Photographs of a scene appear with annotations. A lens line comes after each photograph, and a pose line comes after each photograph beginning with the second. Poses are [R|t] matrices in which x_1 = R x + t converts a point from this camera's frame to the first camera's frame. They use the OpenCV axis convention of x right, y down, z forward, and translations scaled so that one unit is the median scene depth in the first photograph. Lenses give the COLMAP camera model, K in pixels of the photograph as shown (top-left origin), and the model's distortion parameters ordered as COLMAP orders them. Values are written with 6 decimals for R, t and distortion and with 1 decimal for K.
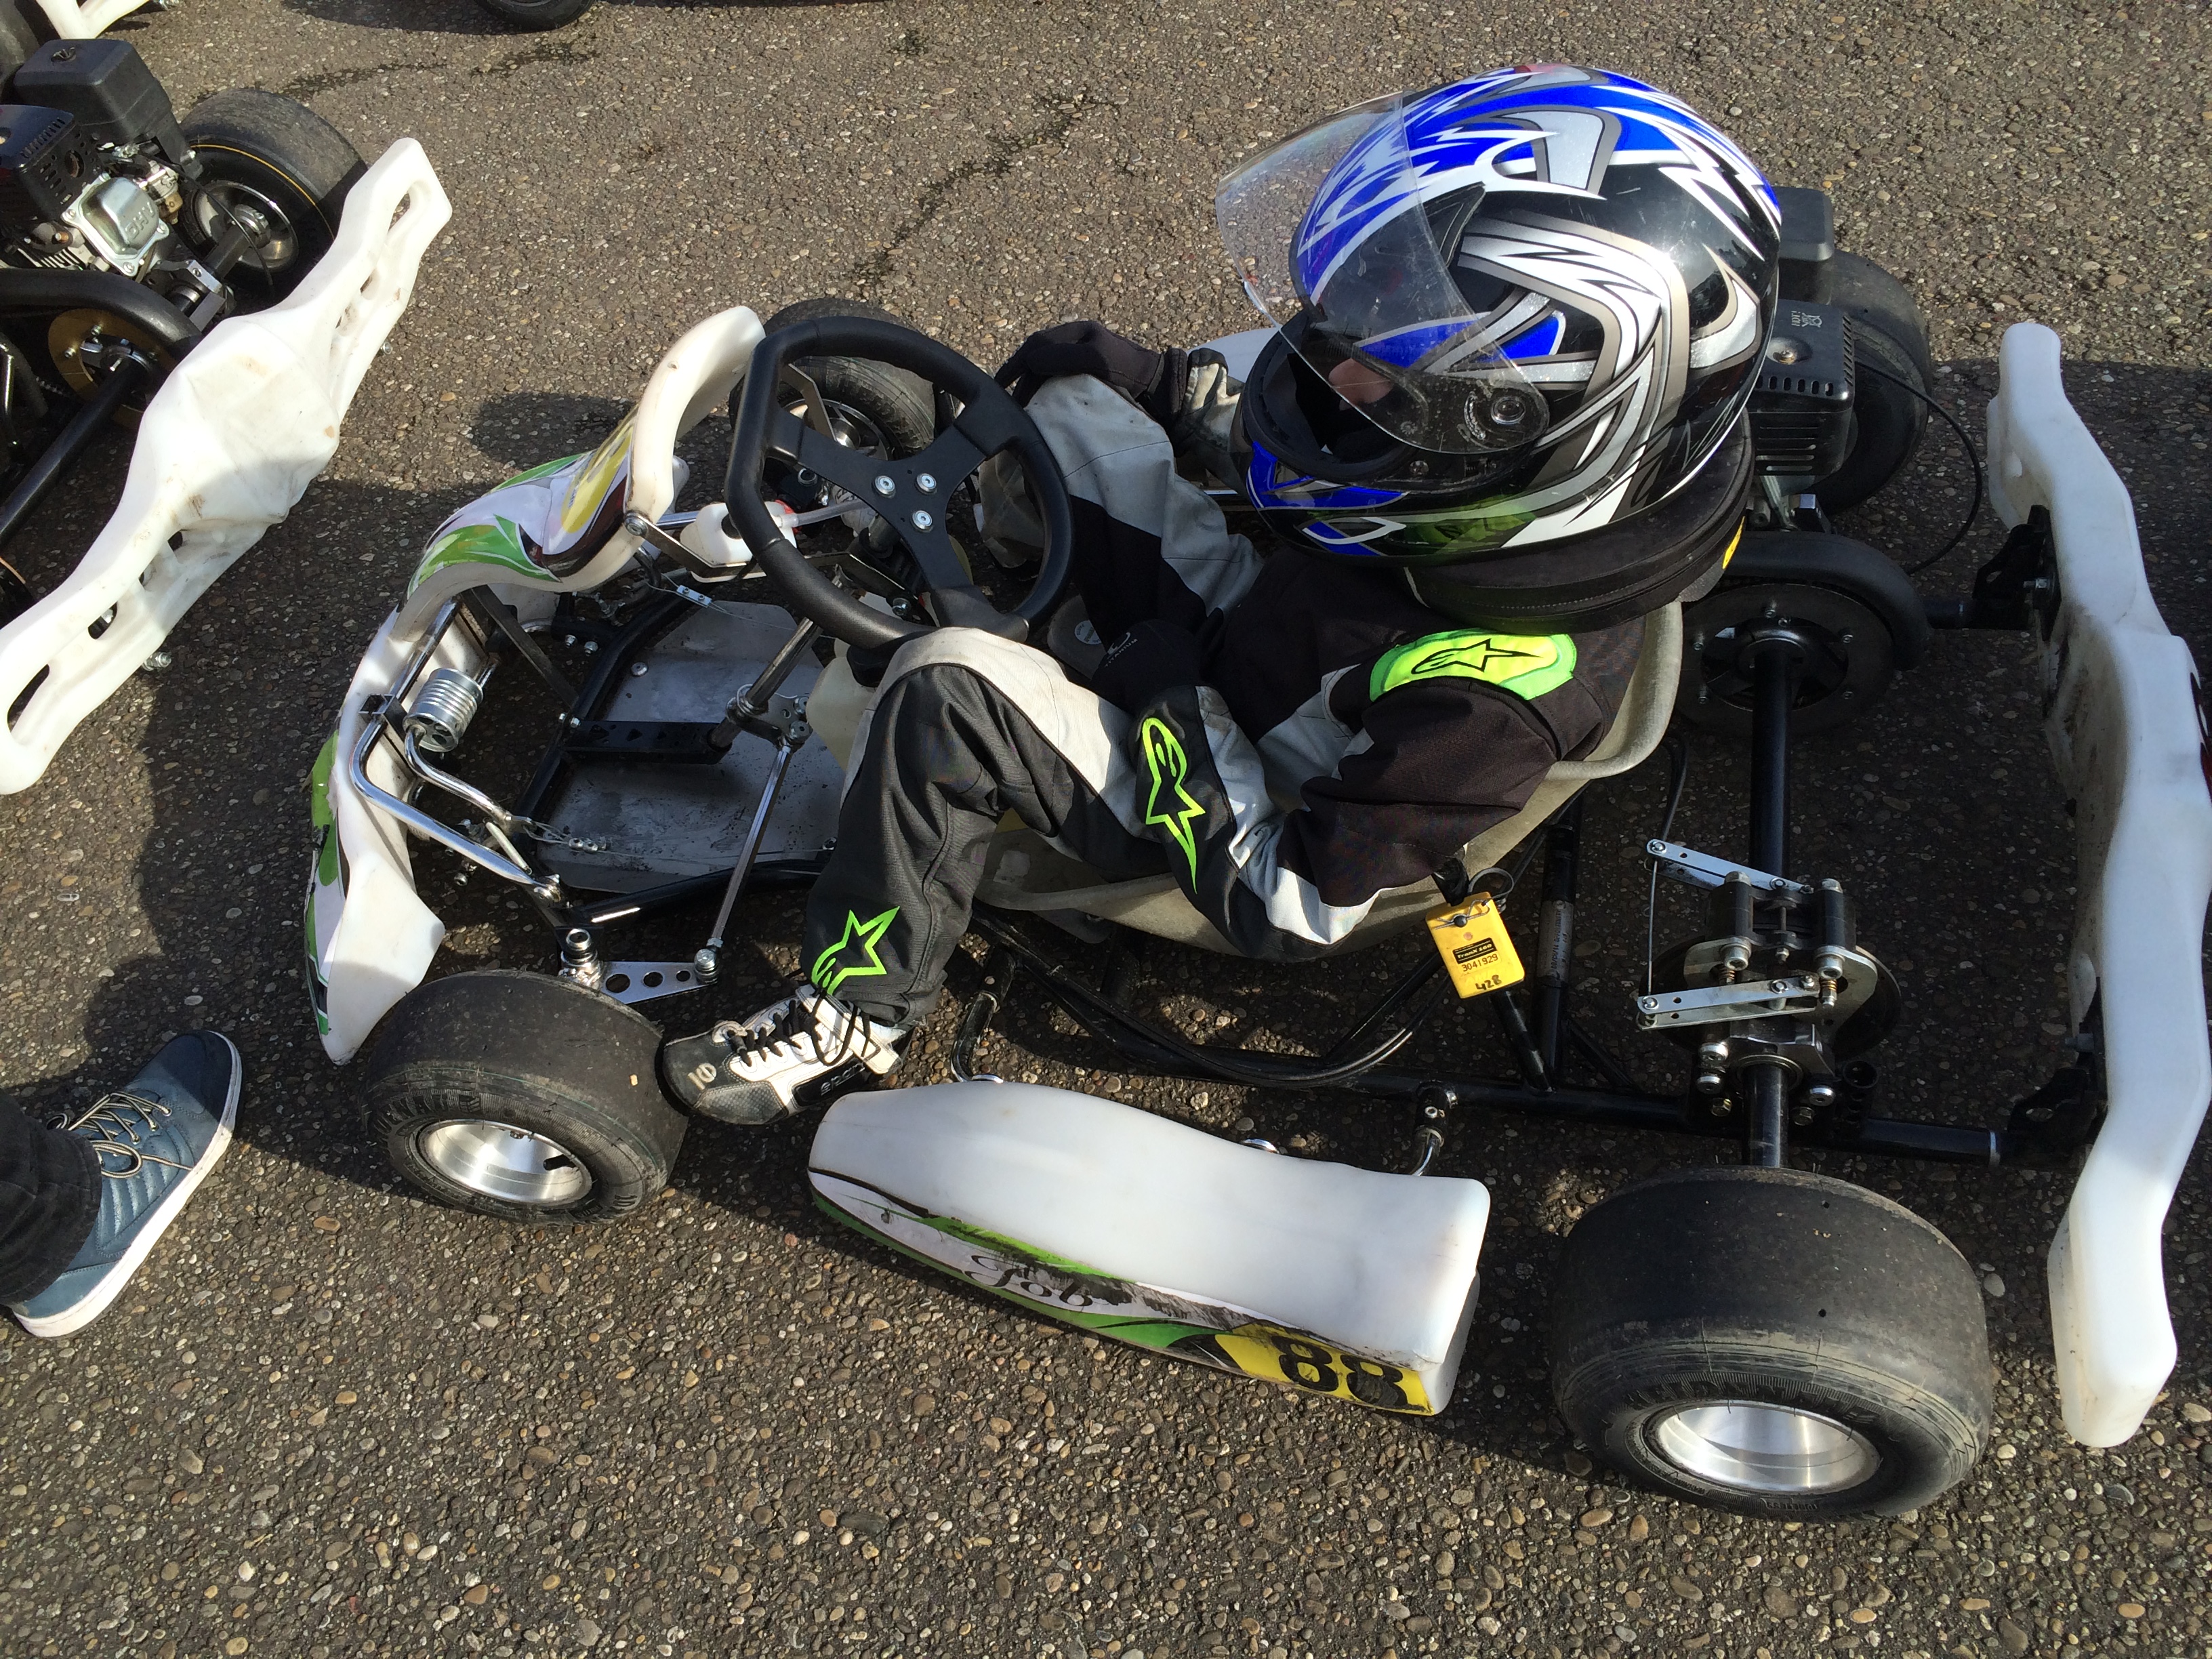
lens RADIAL K [[1858.6, 0, 1133.2], [0, 1858.6, 907.9], [0, 0, 1]] dist [0.018297, -0.026443]
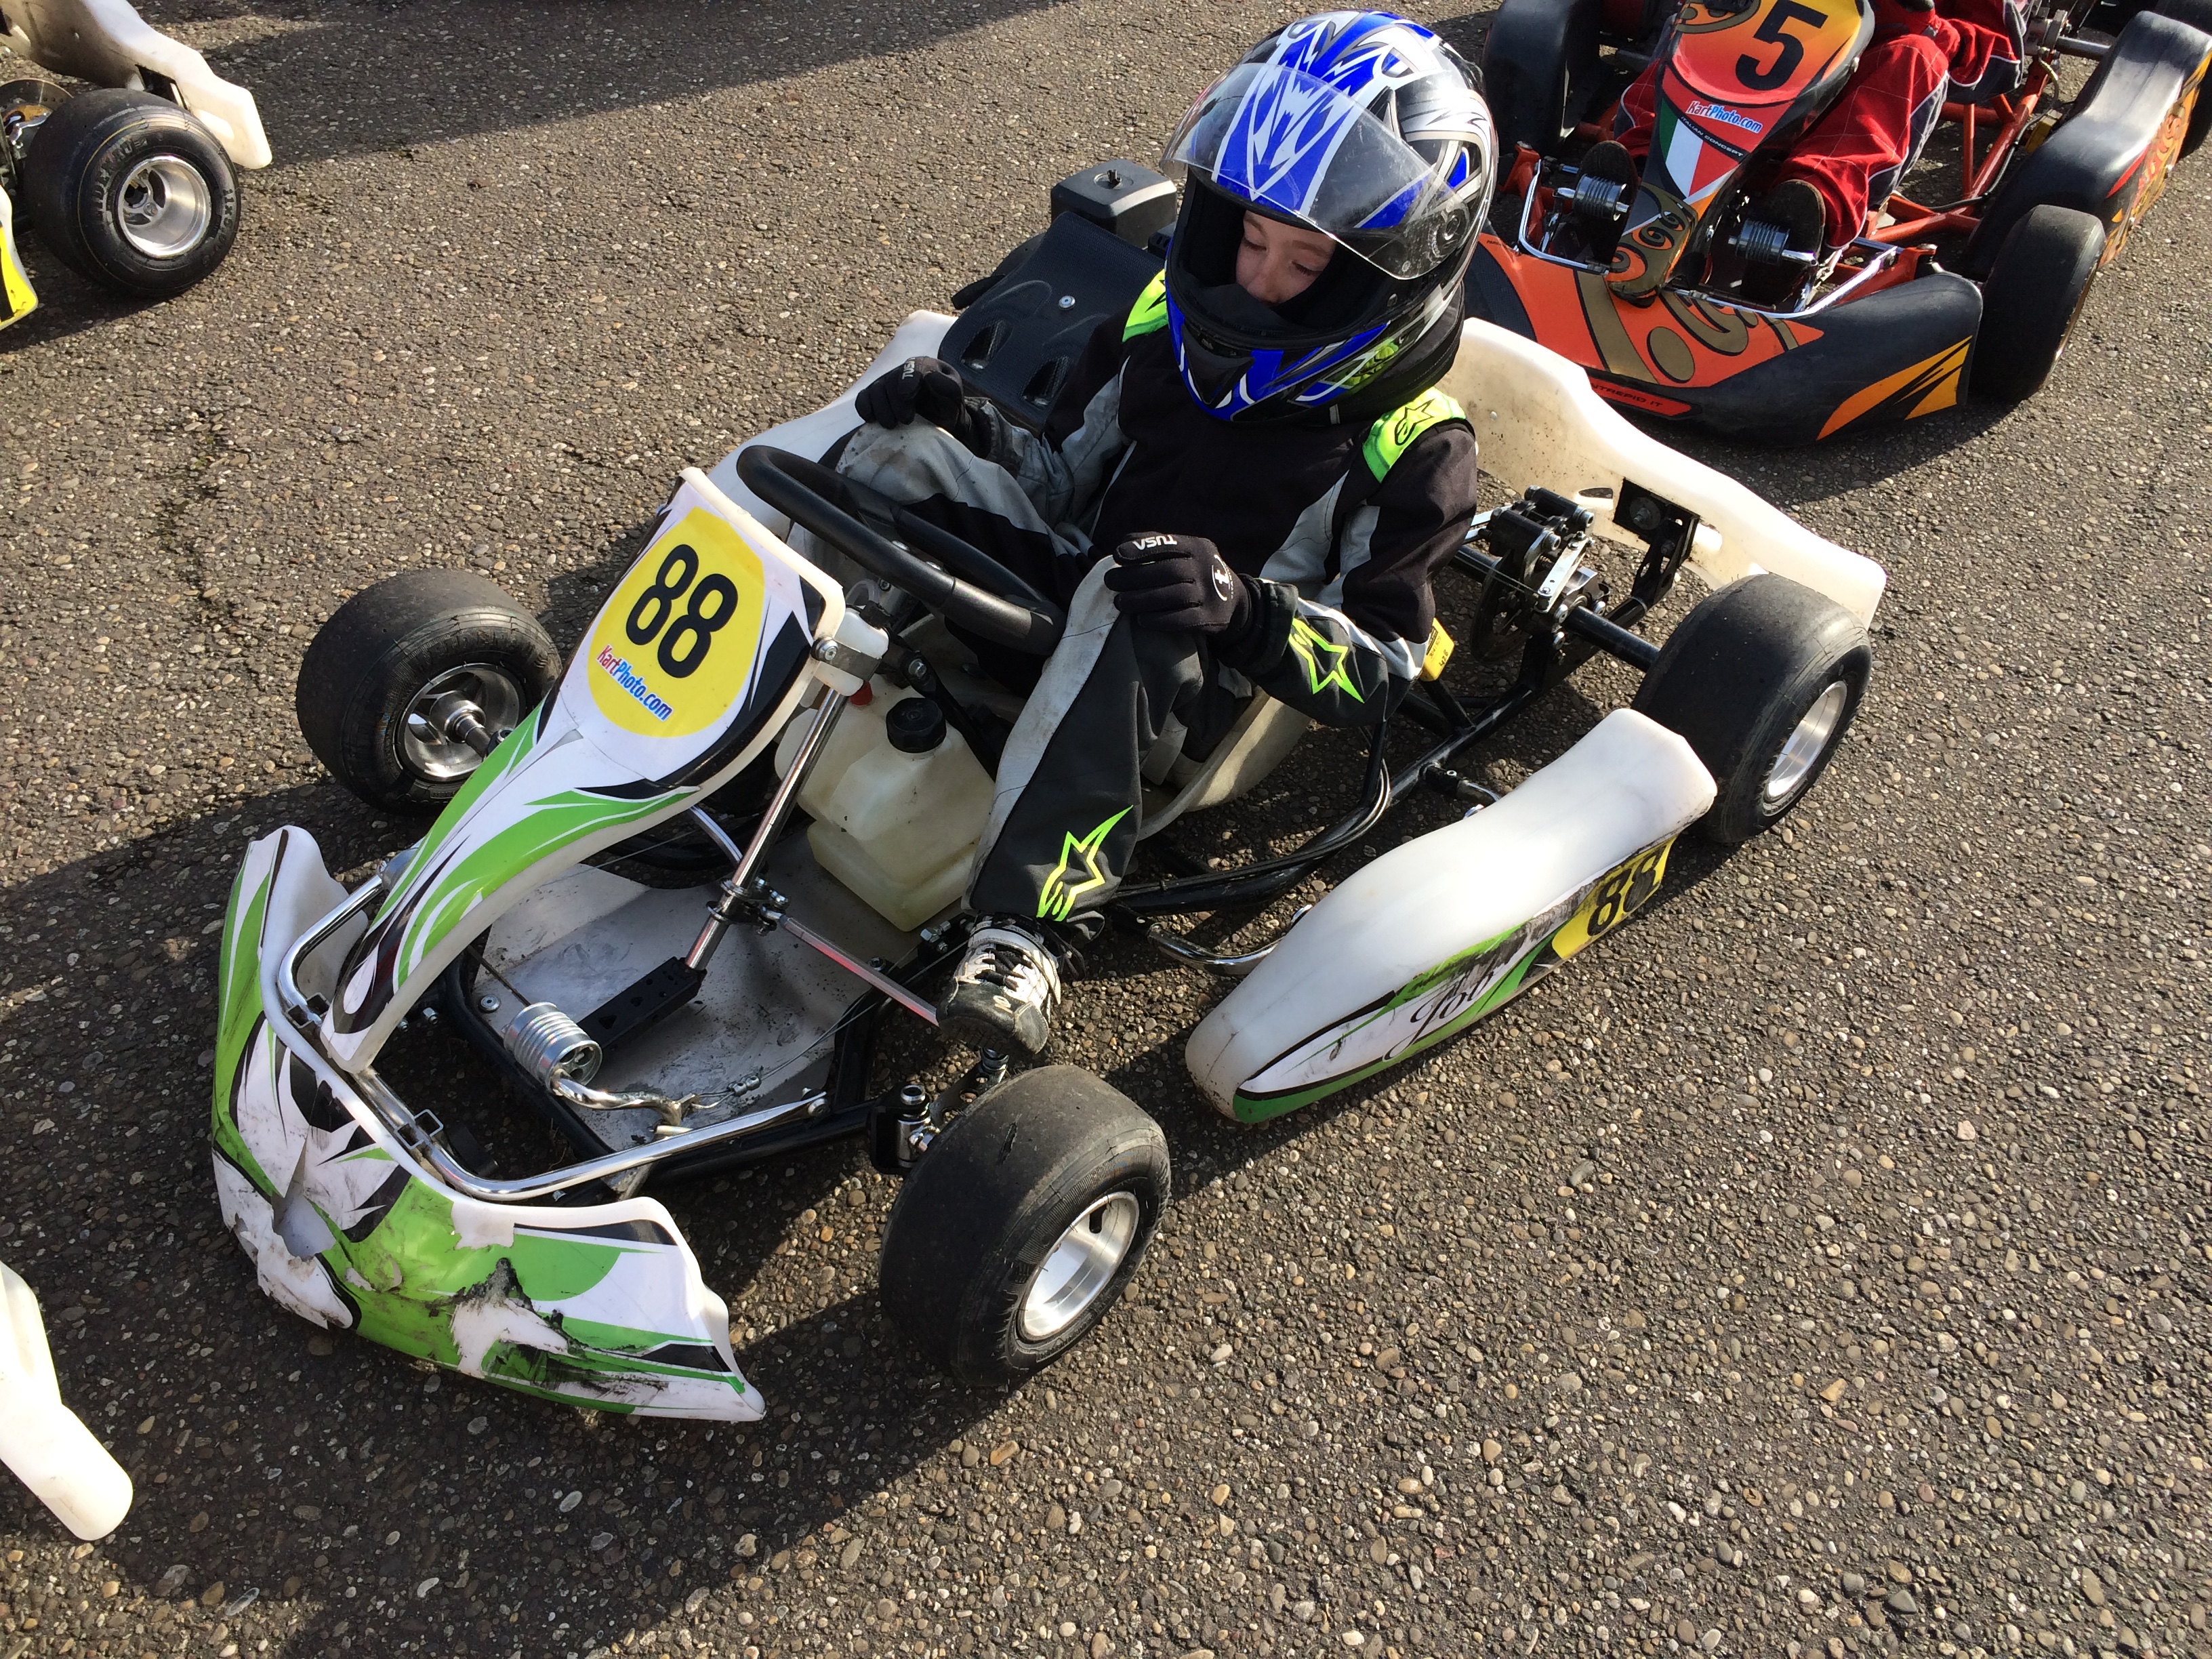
lens RADIAL K [[1858.6, 0, 1106.3], [0, 1858.6, 827.5], [0, 0, 1]] dist [0.018297, -0.026443]
pose [[0.512916, -0.470468, 0.718037, -1.049361], [0.595051, 0.797736, 0.097625, -0.154285], [-0.618734, 0.377196, 0.689124, 0.252060]]
